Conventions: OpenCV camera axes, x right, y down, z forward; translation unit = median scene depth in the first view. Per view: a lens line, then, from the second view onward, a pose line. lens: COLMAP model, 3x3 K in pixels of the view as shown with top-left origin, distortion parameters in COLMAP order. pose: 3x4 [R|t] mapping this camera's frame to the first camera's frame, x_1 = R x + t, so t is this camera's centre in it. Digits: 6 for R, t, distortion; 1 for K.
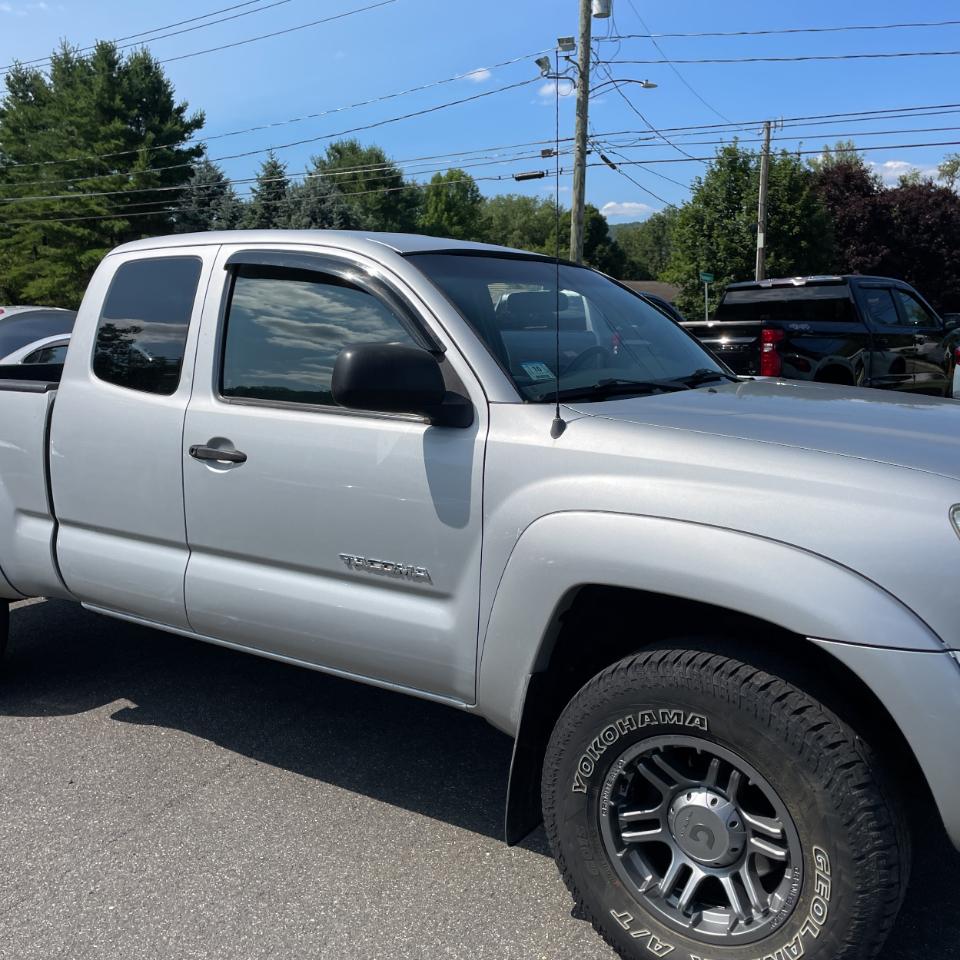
lens RADIAL K [[974.5, 0, 475.7], [0, 974.5, 467.3], [0, 0, 1]] dist [0.065923, -0.091172]
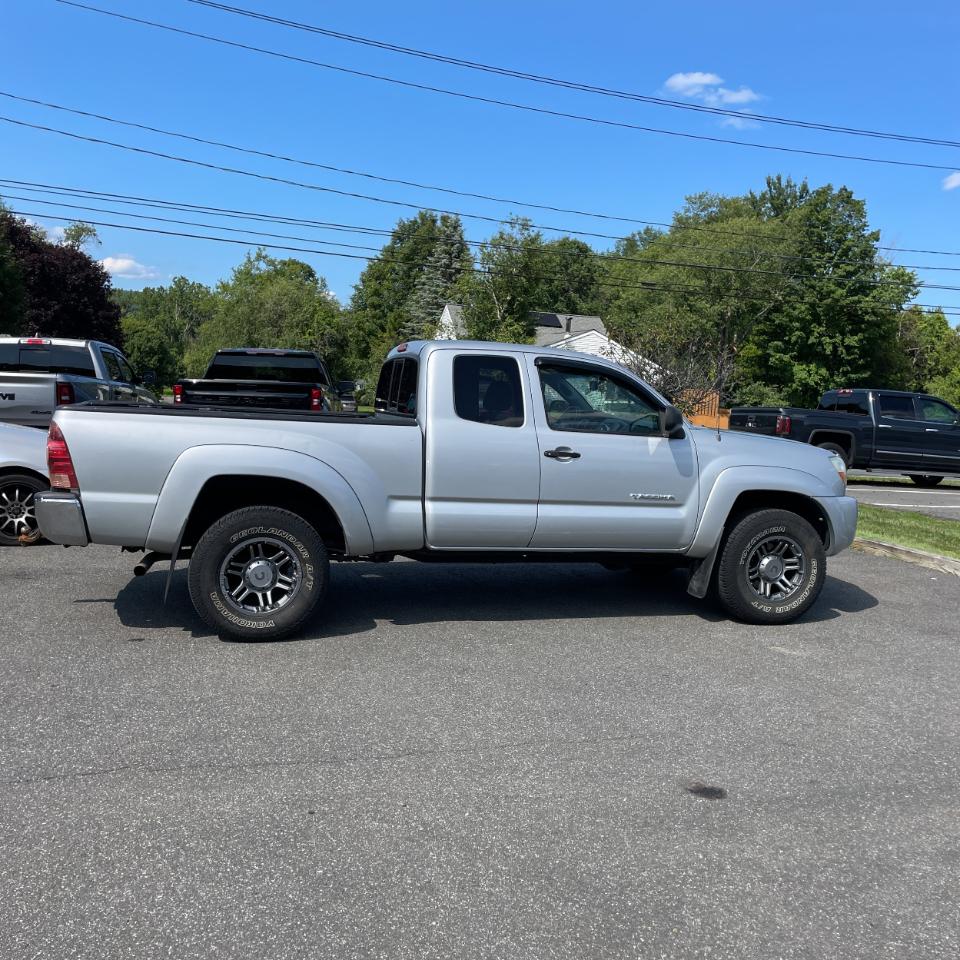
lens RADIAL K [[967.9, 0, 480.0], [0, 967.9, 488.7], [0, 0, 1]] dist [0.080067, -0.116651]
pose [[0.637647, -0.038156, 0.769383, -0.219810], [0.060396, 0.998174, -0.000553, 0.005583], [-0.767958, 0.046820, 0.638787, -0.020496]]
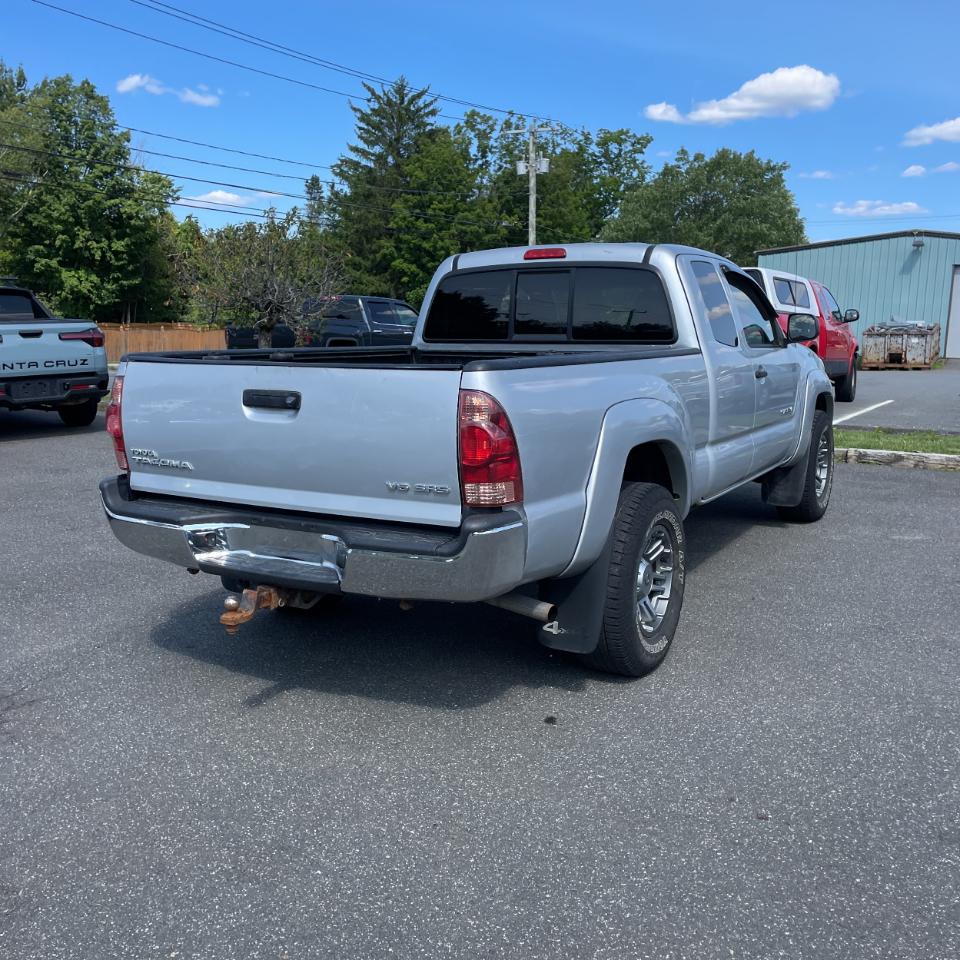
lens RADIAL K [[967.9, 0, 480.0], [0, 967.9, 488.7], [0, 0, 1]] dist [0.080067, -0.116651]
pose [[-0.081765, -0.163061, 0.983222, -0.241255], [0.144277, 0.974197, 0.173562, -0.023498], [-0.986153, 0.156047, -0.056130, 0.196706]]
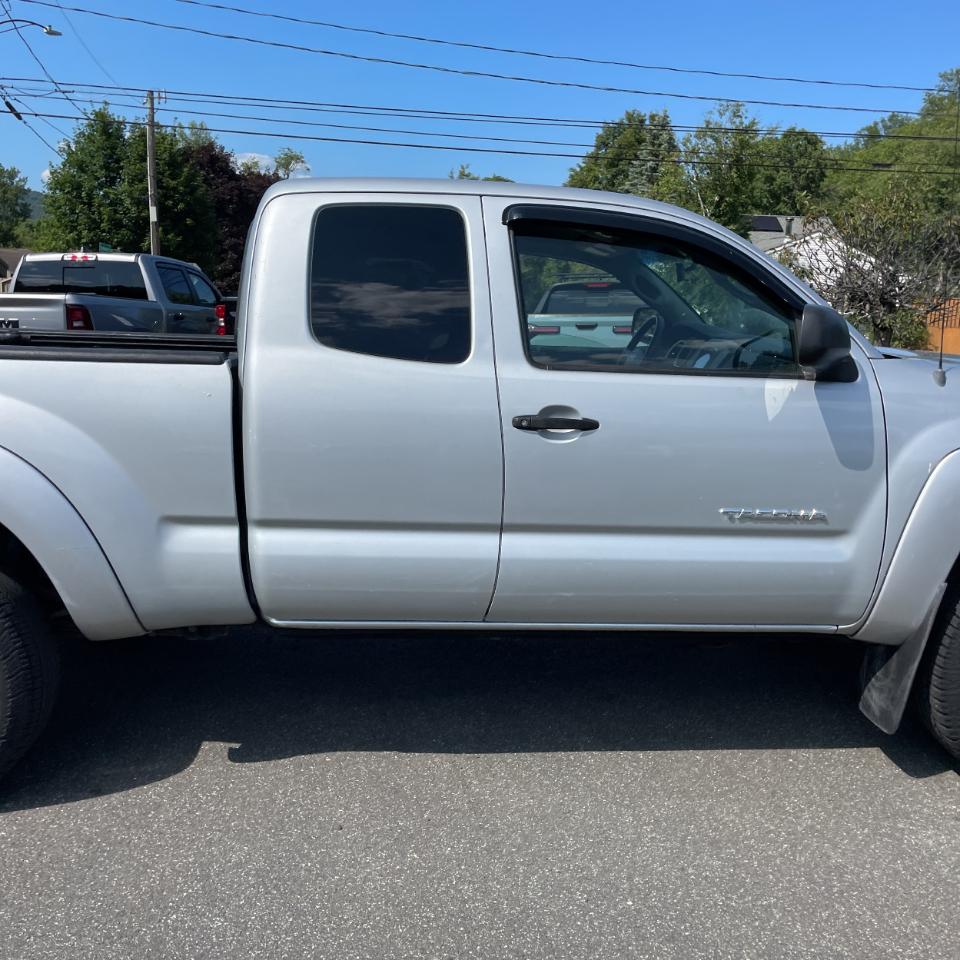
lens RADIAL K [[967.9, 0, 480.0], [0, 967.9, 488.7], [0, 0, 1]] dist [0.080067, -0.116651]
pose [[0.791909, -0.089019, 0.604115, -0.098856], [0.062528, 0.995938, 0.064790, -0.001706], [-0.607429, -0.013534, 0.794259, 0.034227]]
